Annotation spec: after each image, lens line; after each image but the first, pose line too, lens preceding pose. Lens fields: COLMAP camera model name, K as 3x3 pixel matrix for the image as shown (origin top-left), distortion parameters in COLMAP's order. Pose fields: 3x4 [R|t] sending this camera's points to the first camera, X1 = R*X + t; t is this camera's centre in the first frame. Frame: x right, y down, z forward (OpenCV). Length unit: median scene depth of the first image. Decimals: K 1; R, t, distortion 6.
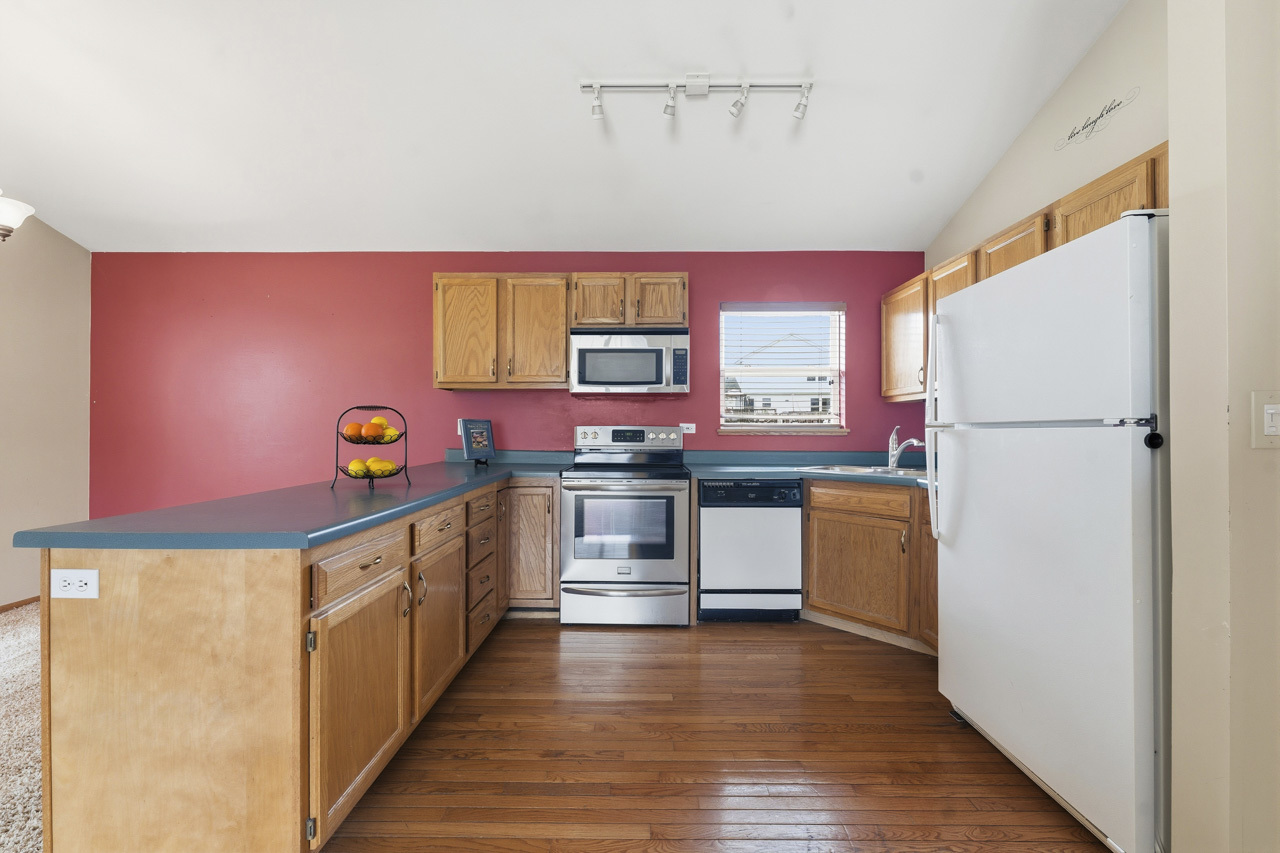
lens RADIAL K [[512.1, 0, 637.7], [0, 512.1, 426.7], [0, 0, 1]] dist [-0.002489, 0.000251]
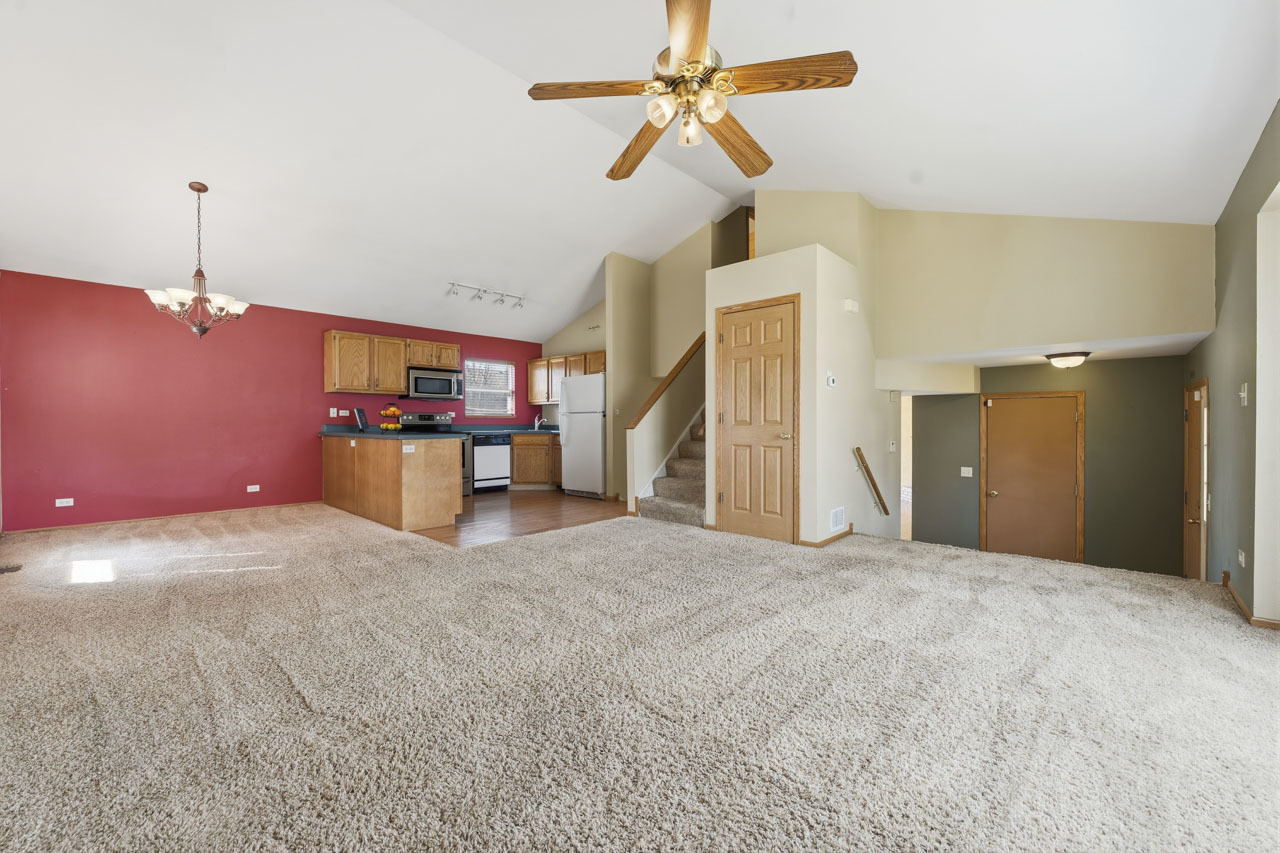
lens RADIAL K [[512.1, 0, 637.7], [0, 512.1, 426.7], [0, 0, 1]] dist [-0.002489, 0.000251]
pose [[0.676535, -0.007740, 0.736370, -1.160481], [-0.000959, 0.999935, 0.011391, 0.035396], [-0.736410, -0.008413, 0.676483, -1.239411]]
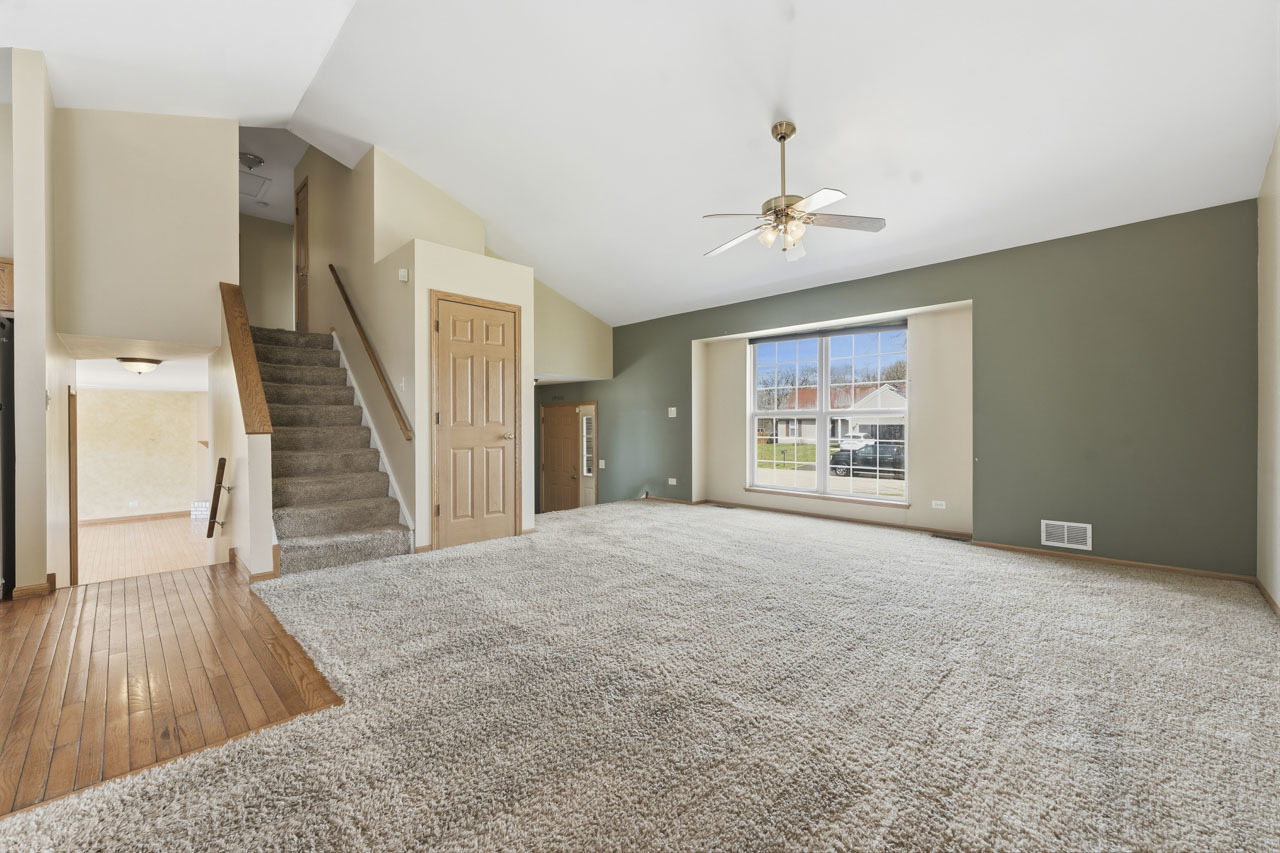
lens RADIAL K [[512.1, 0, 637.7], [0, 512.1, 426.7], [0, 0, 1]] dist [-0.002489, 0.000251]
pose [[-0.715426, -0.004077, 0.698677, -1.162481], [-0.003304, 0.999992, 0.002451, 0.043828], [-0.698681, -0.000555, -0.715433, 0.269288]]
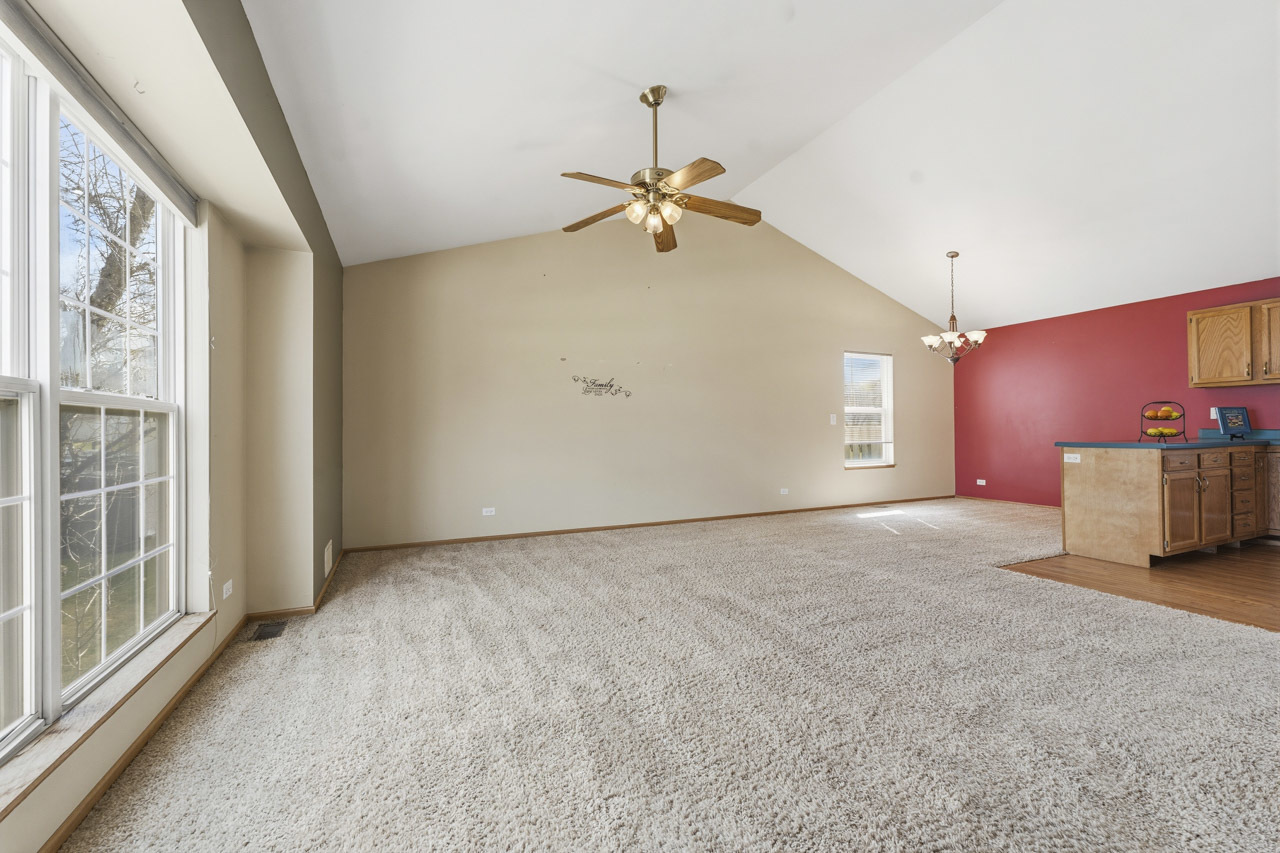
lens RADIAL K [[512.1, 0, 637.7], [0, 512.1, 426.7], [0, 0, 1]] dist [-0.002489, 0.000251]
pose [[0.419772, -0.012255, -0.907547, 0.323923], [0.011899, 0.999897, -0.007998, 0.036519], [0.907552, -0.007441, 0.419875, -1.262858]]
